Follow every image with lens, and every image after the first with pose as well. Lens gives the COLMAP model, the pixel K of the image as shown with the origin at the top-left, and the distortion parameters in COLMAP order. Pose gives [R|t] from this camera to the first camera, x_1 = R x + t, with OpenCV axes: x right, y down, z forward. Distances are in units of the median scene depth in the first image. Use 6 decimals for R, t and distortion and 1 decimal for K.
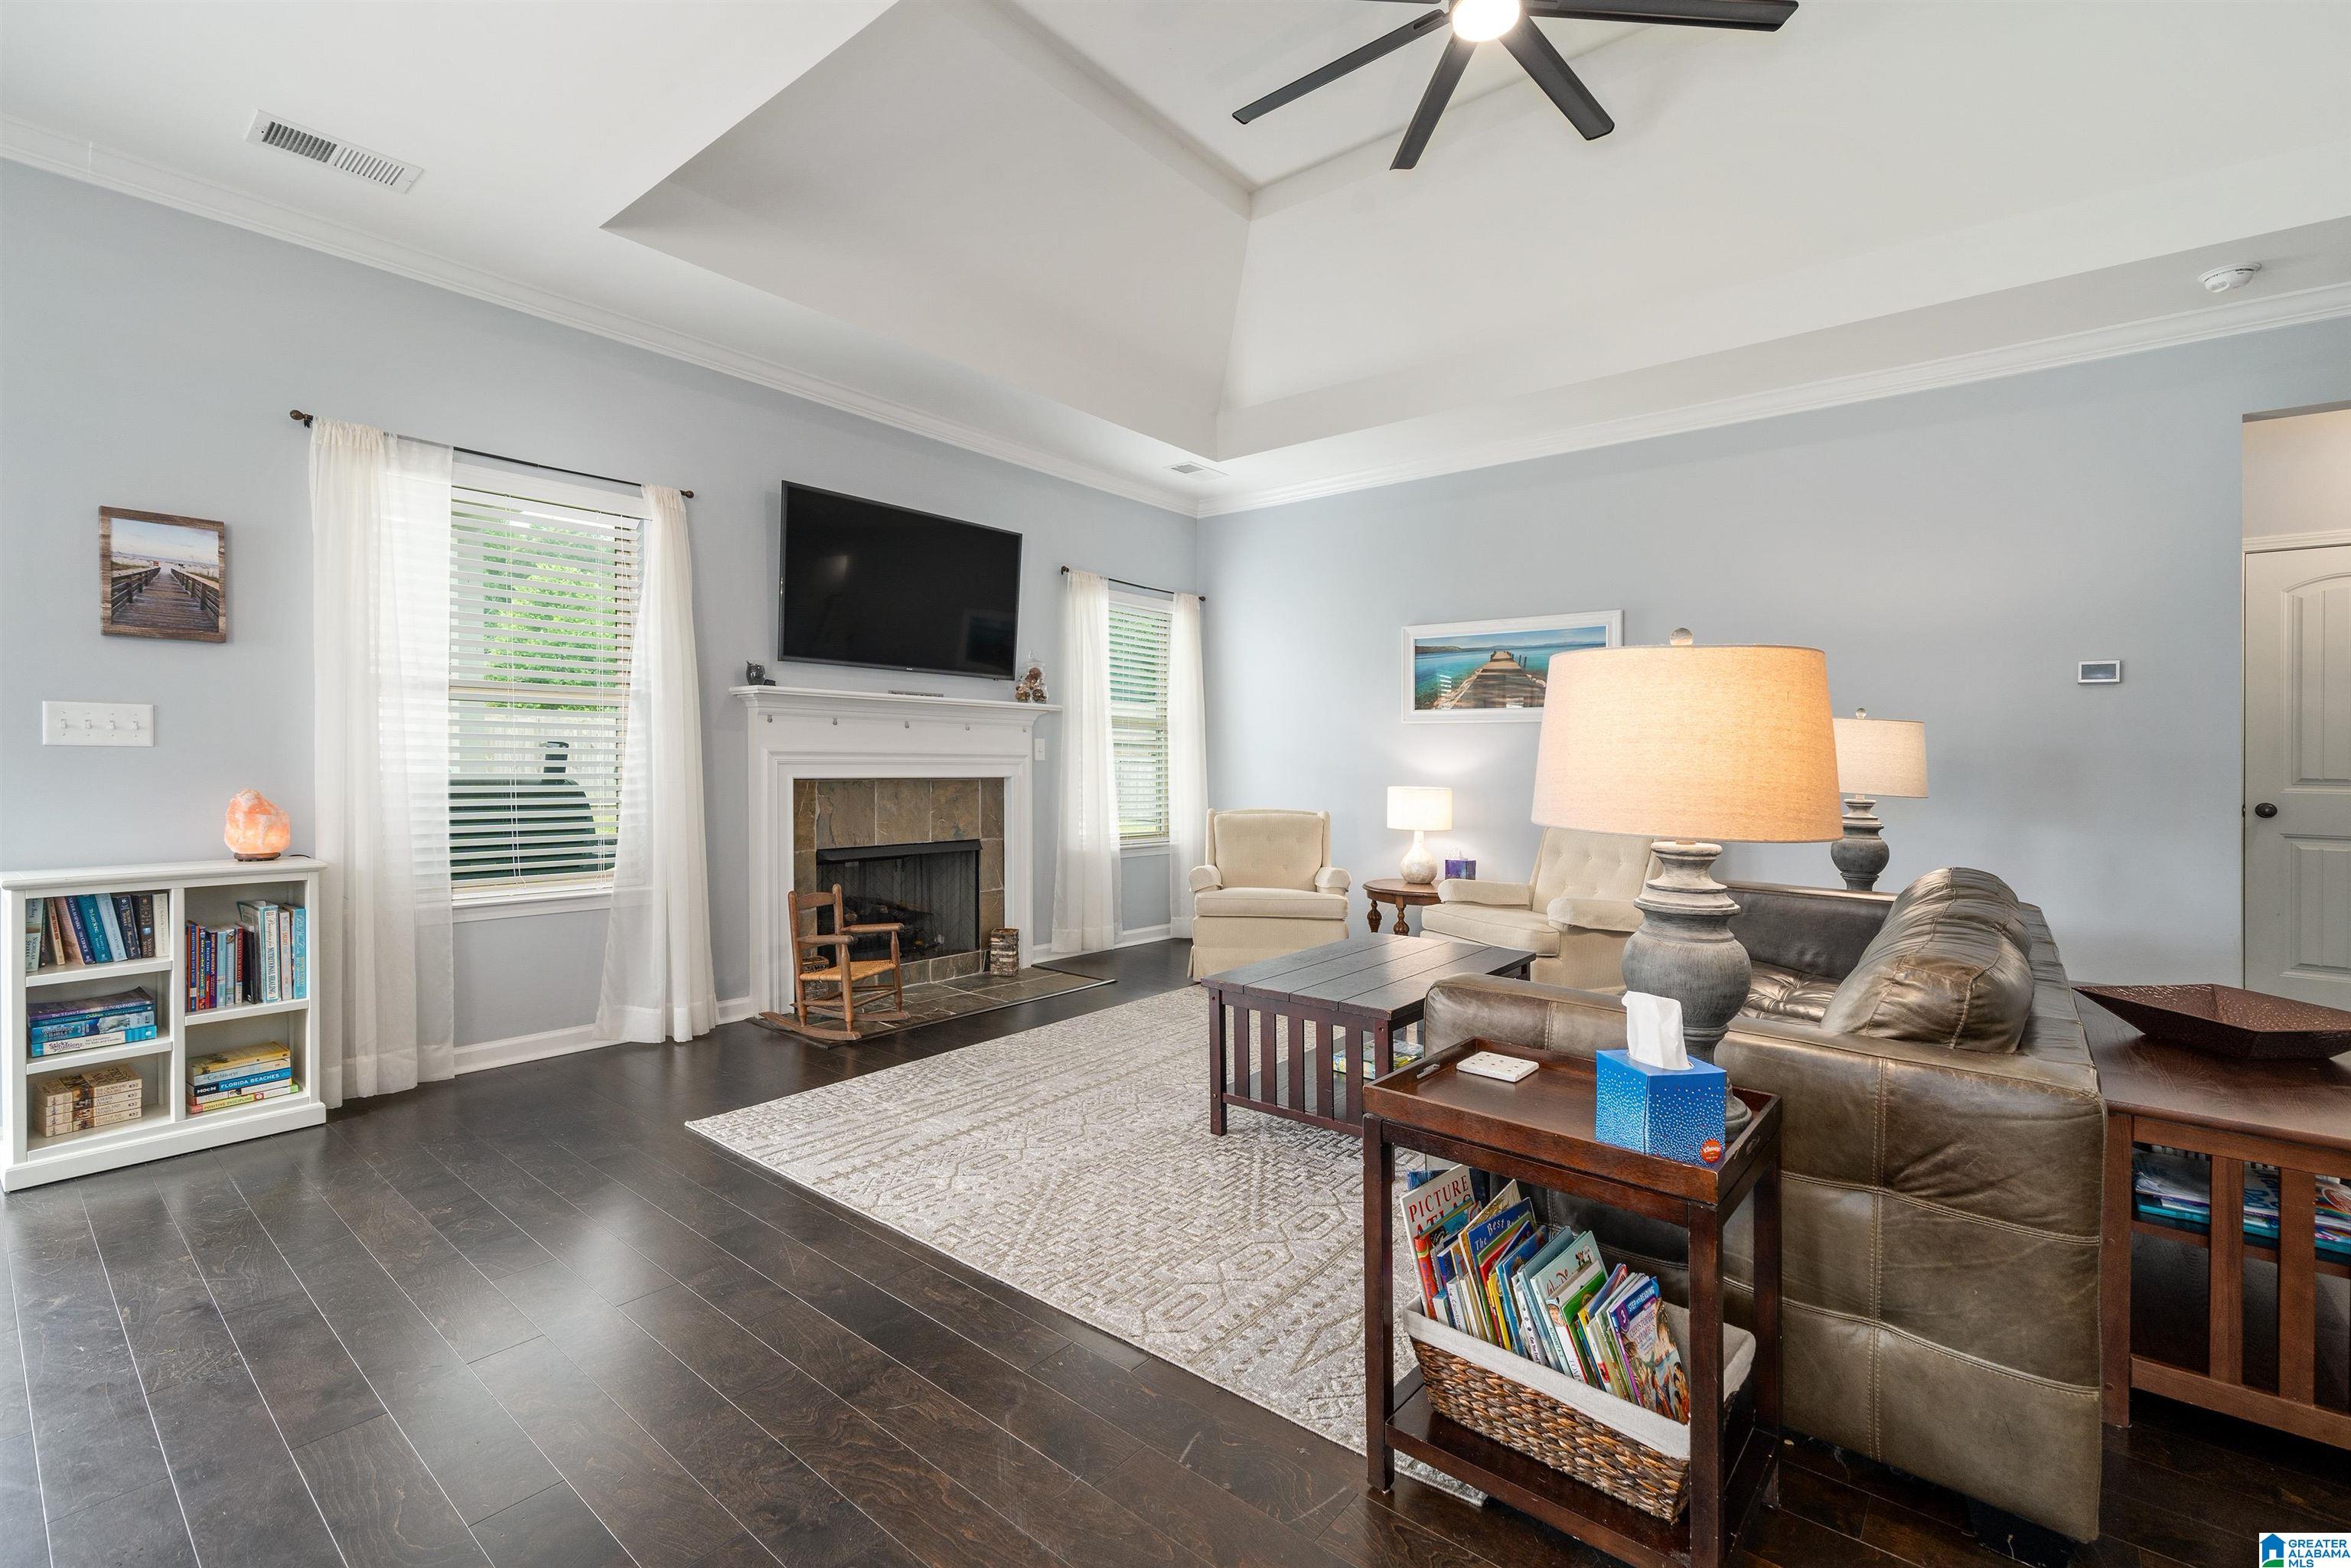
lens RADIAL K [[1019.1, 0, 1176.9], [0, 1019.1, 797.3], [0, 0, 1]] dist [-0.003625, 0.000358]
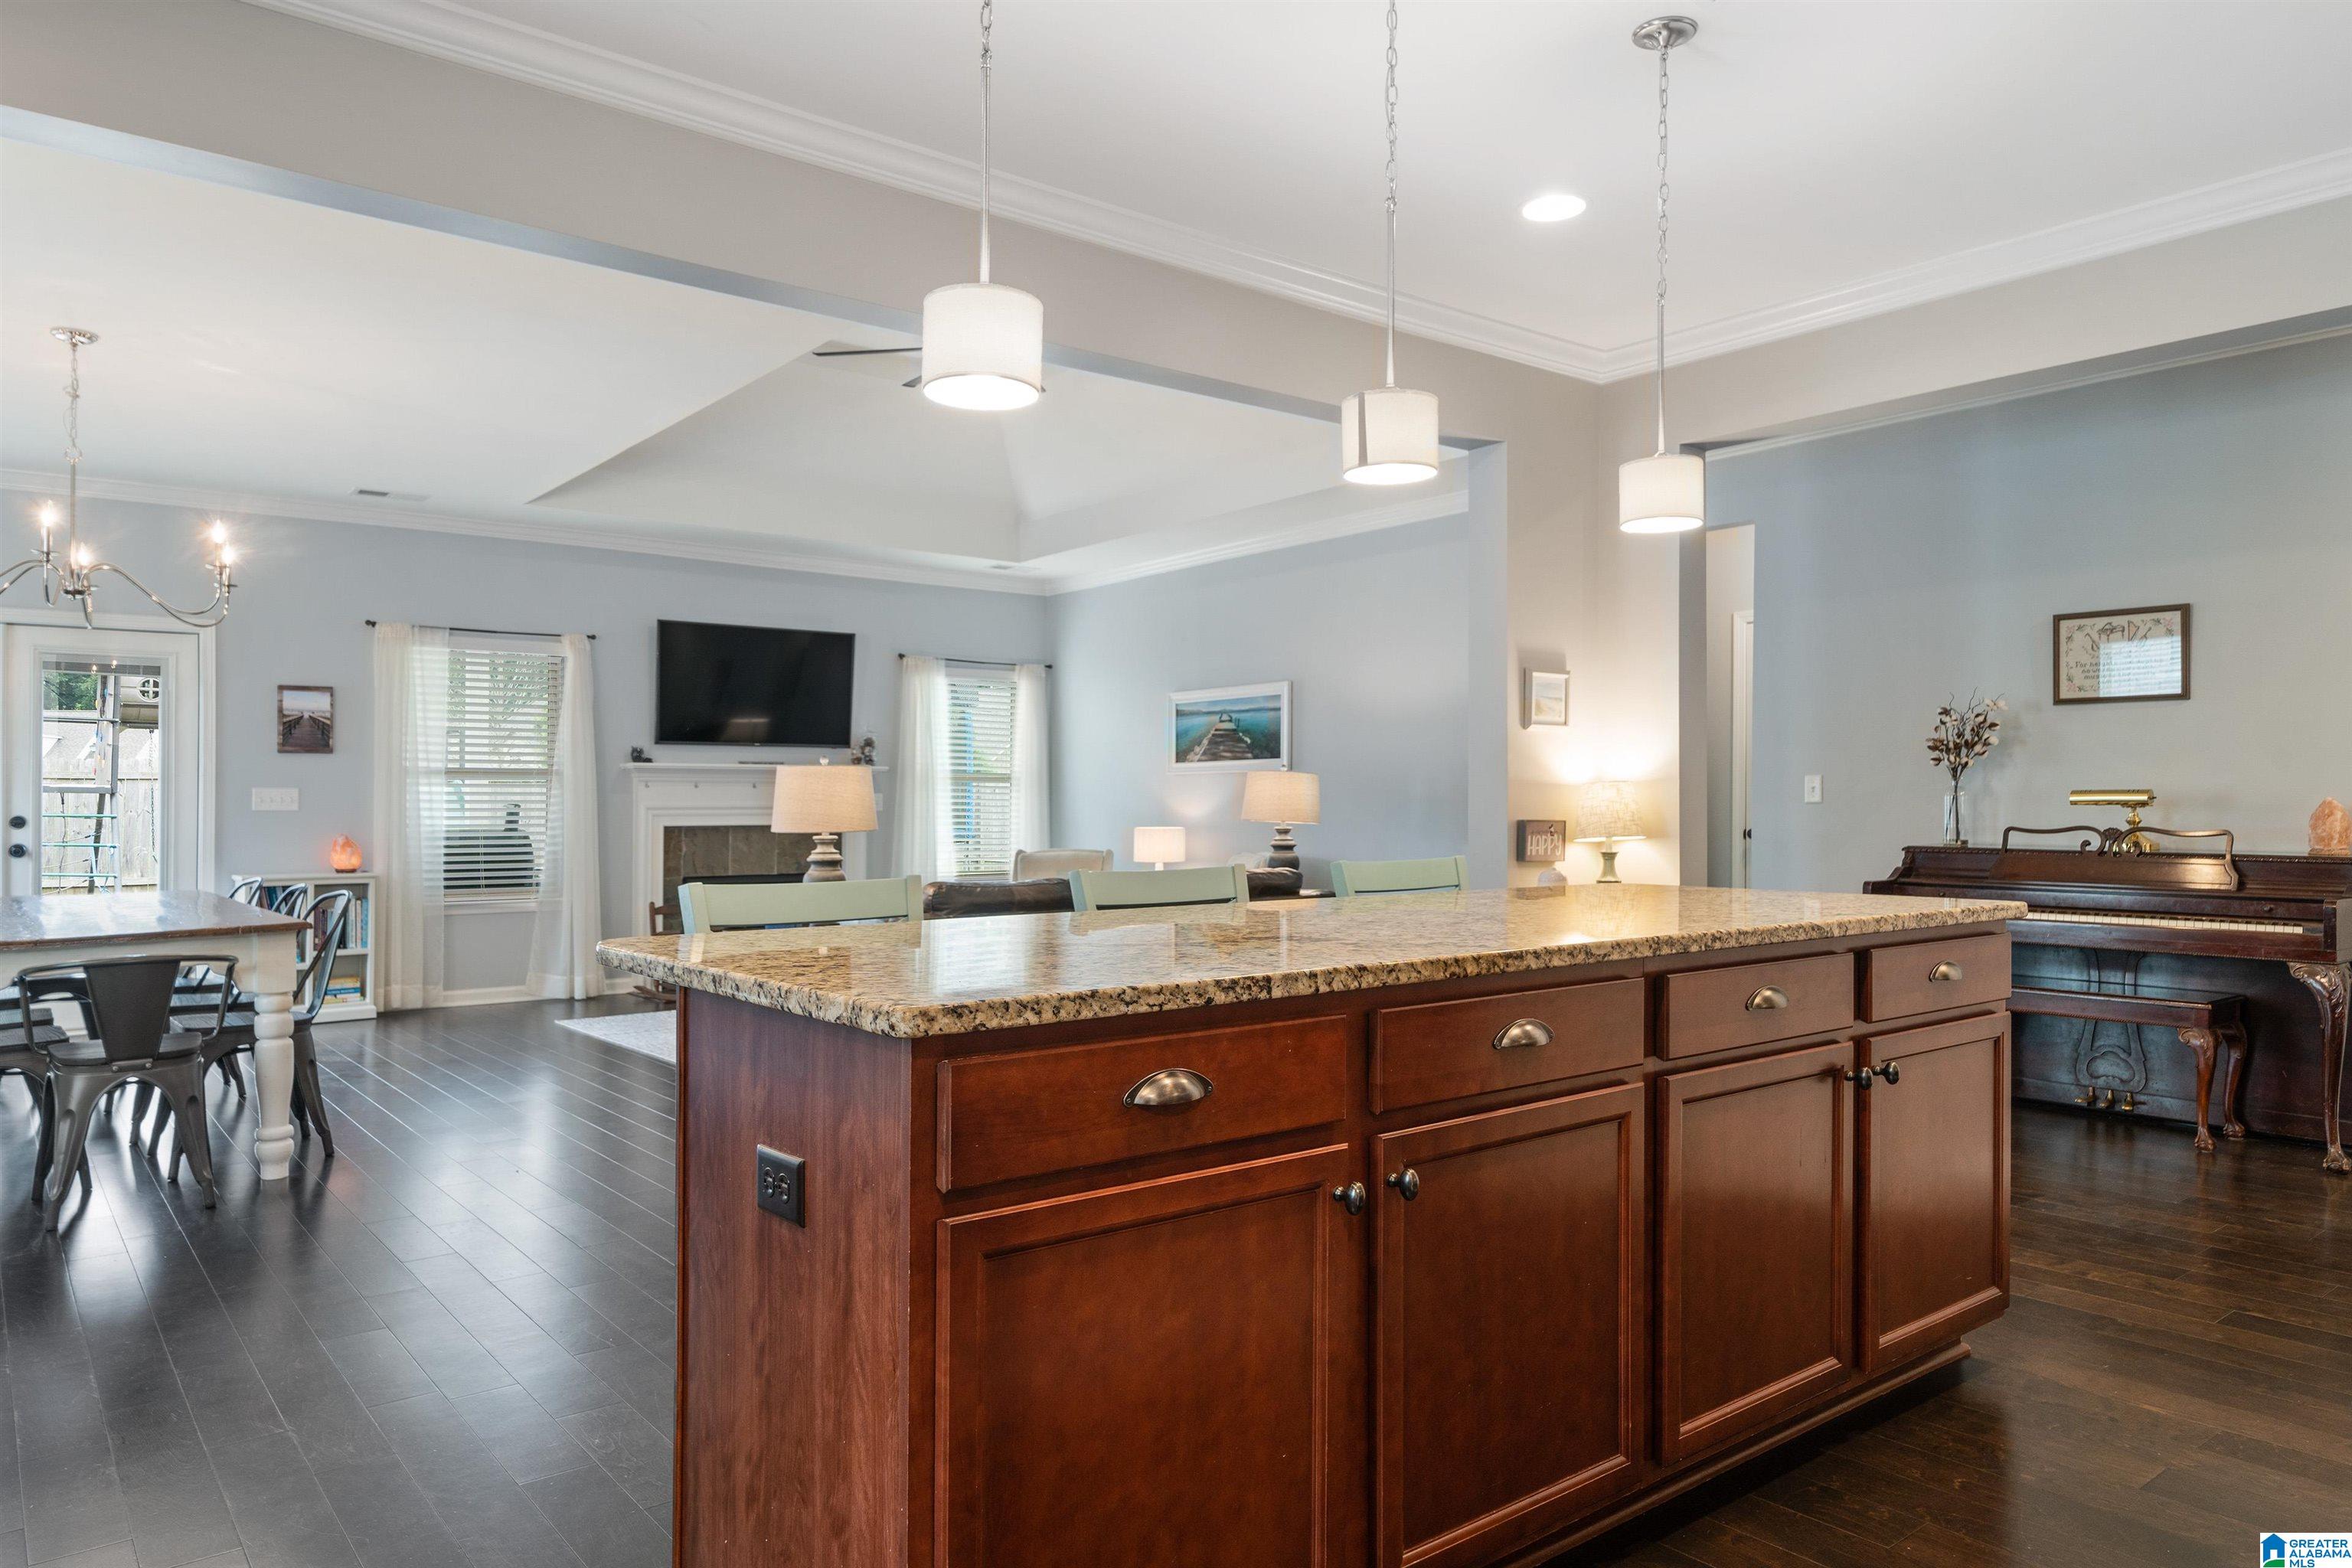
lens RADIAL K [[1526.0, 0, 1175.1], [0, 1526.0, 786.5], [0, 0, 1]] dist [0.005388, -0.000946]
pose [[0.979903, -0.020389, -0.198430, 0.853076], [0.009696, 0.998455, -0.054709, 0.056626], [0.199239, 0.051686, 0.978587, -1.081770]]
